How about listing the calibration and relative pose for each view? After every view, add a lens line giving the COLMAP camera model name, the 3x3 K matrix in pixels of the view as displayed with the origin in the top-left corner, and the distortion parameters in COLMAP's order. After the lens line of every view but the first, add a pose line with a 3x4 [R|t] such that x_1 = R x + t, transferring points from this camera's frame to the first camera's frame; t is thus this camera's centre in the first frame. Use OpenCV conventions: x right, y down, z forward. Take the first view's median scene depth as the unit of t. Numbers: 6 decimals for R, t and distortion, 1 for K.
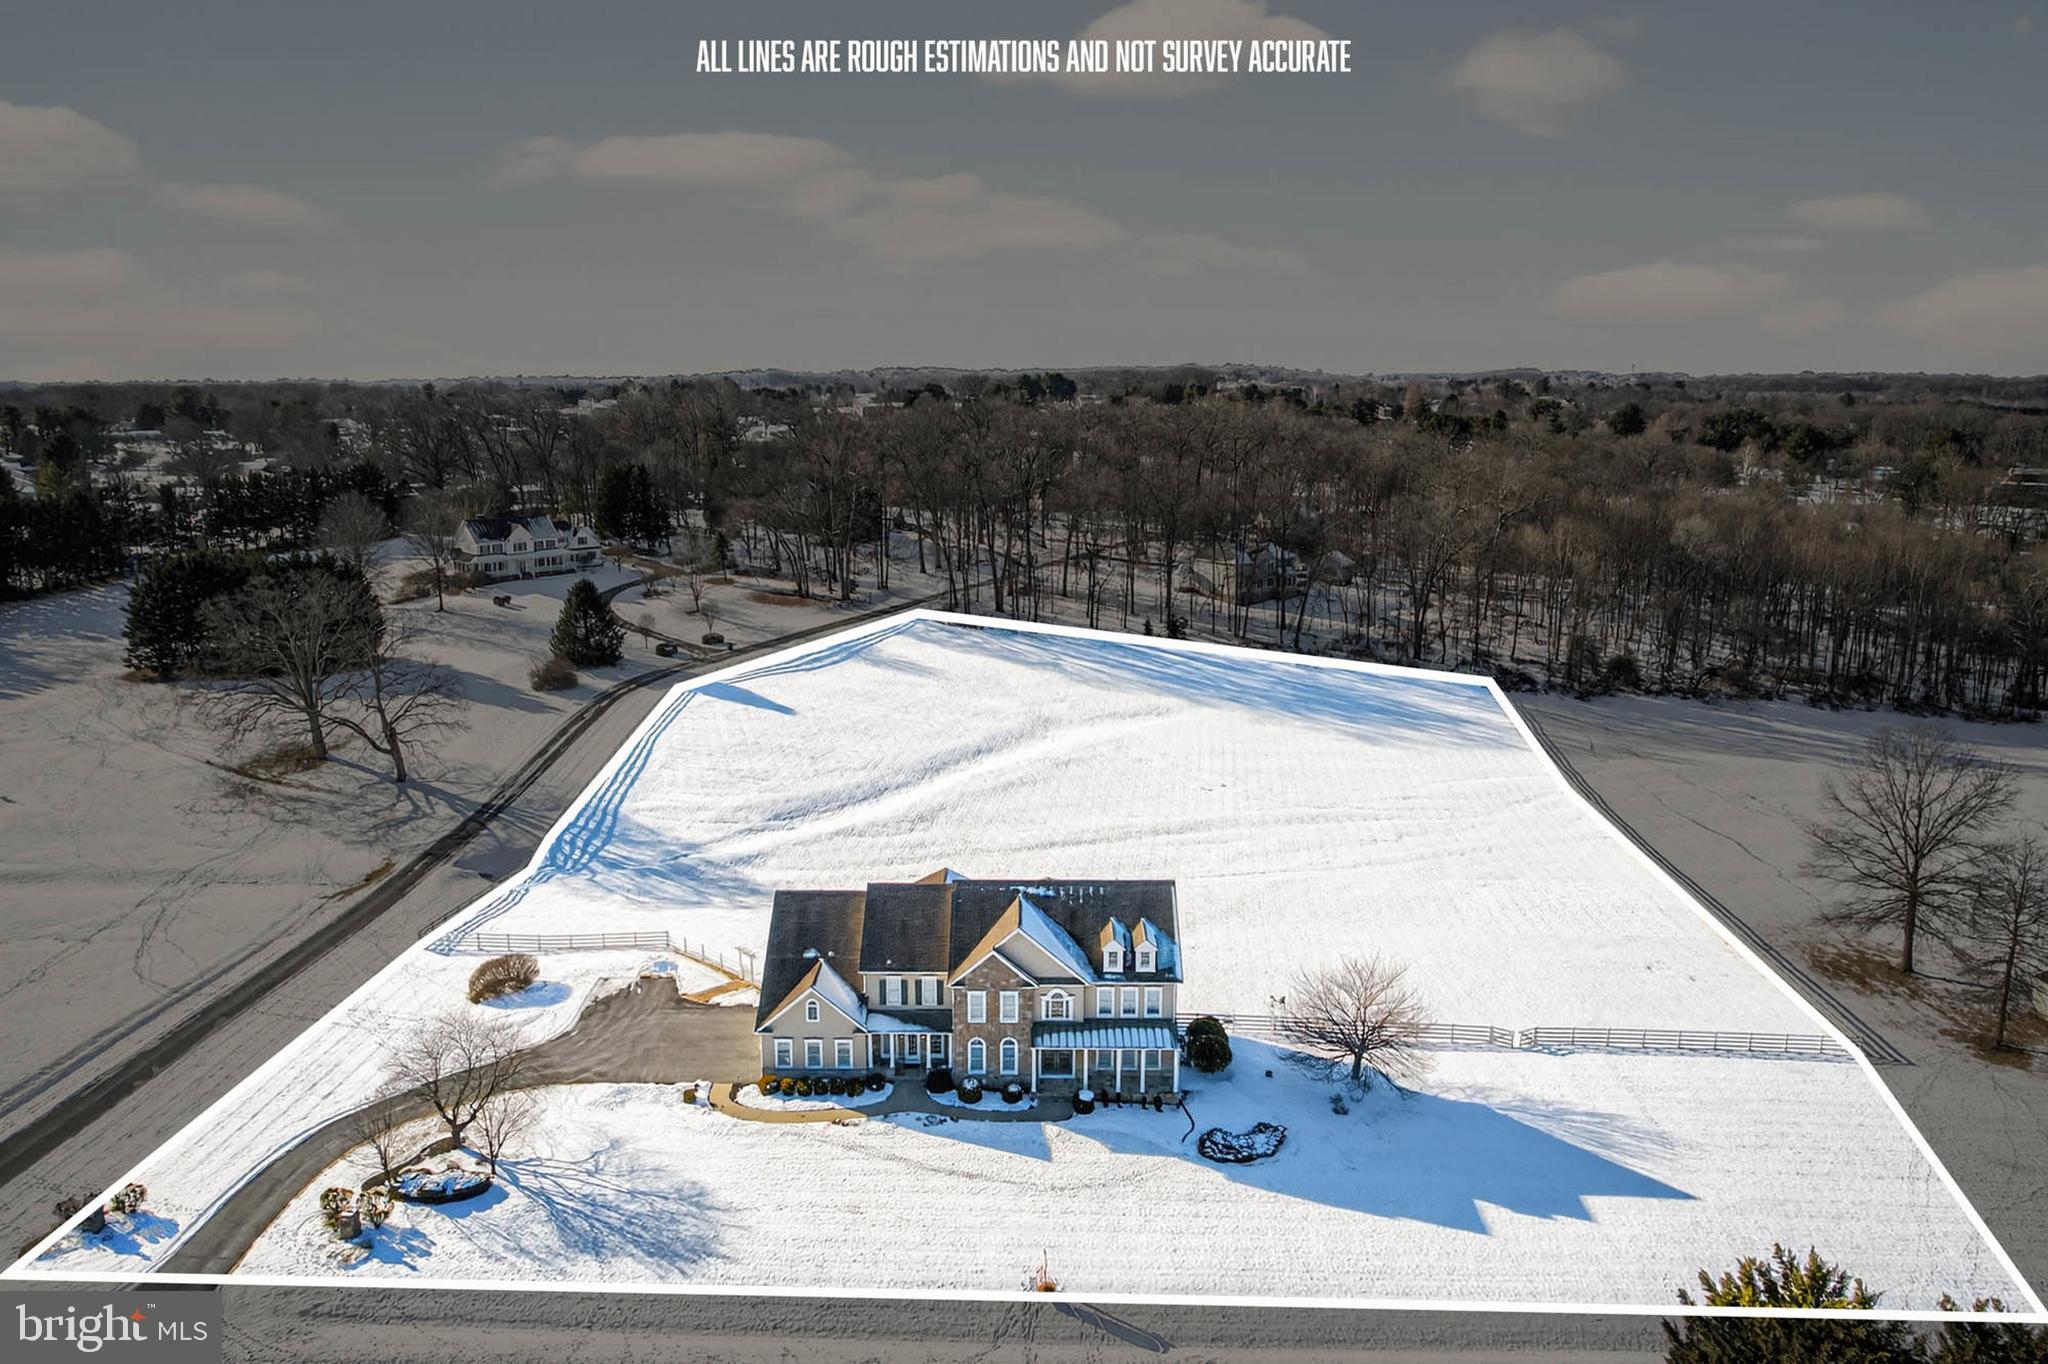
lens RADIAL K [[1262.8, 0, 1024.9], [0, 1262.8, 682.4], [0, 0, 1]] dist [-0.030245, -0.001242]
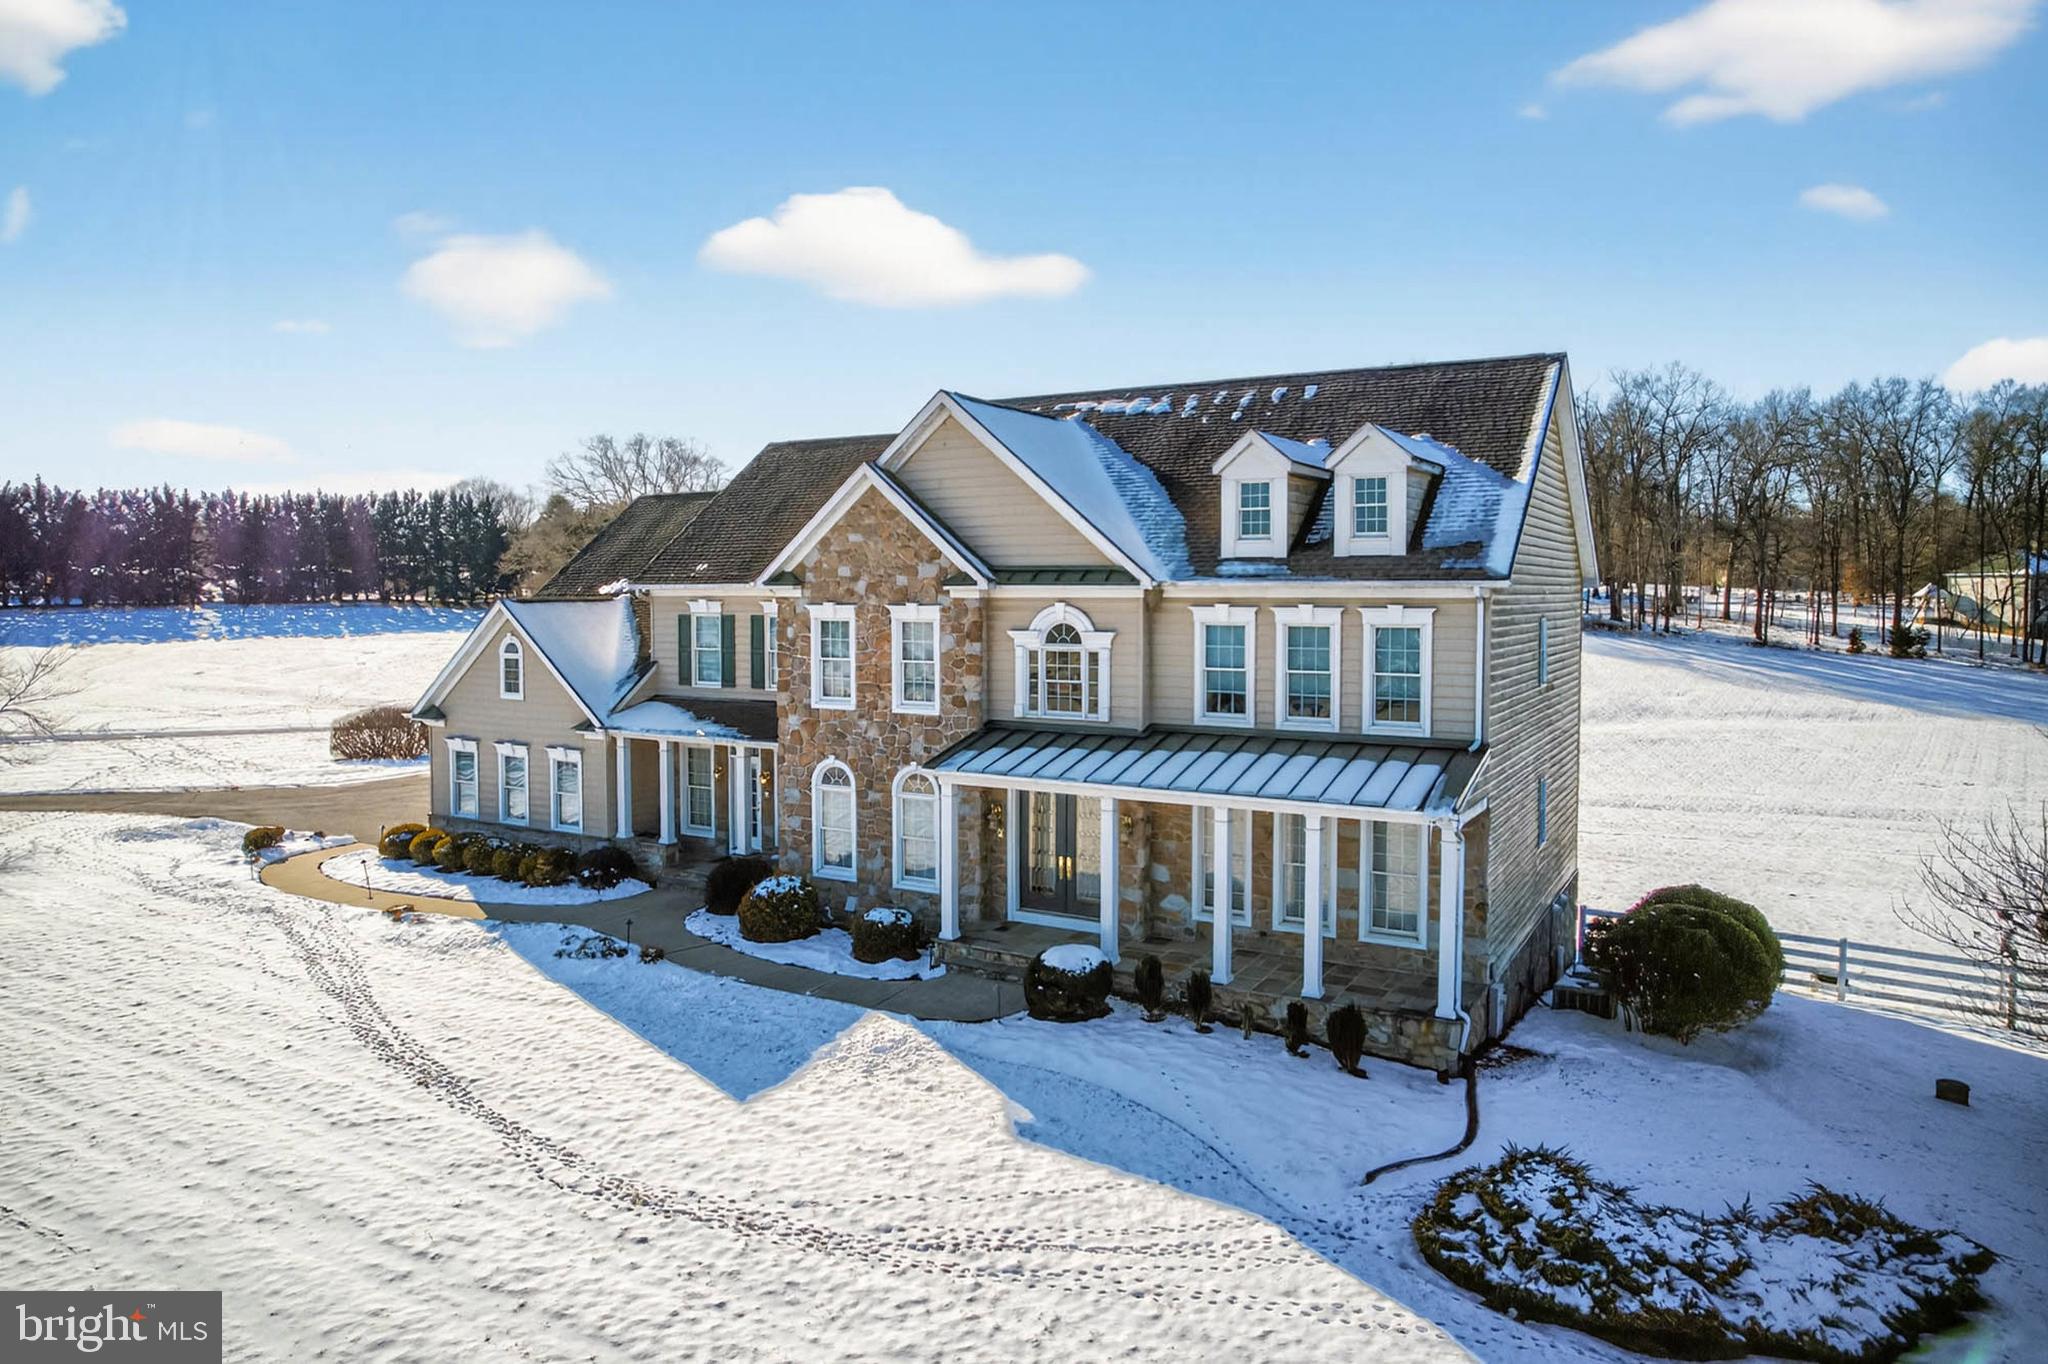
lens RADIAL K [[1262.8, 0, 1024.7], [0, 1262.8, 681.3], [0, 0, 1]] dist [-0.030245, -0.001242]
pose [[0.861131, 0.018559, -0.508045, 0.170781], [-0.095040, 0.987592, -0.125015, 0.299533], [0.499421, 0.155939, 0.852210, 0.745835]]
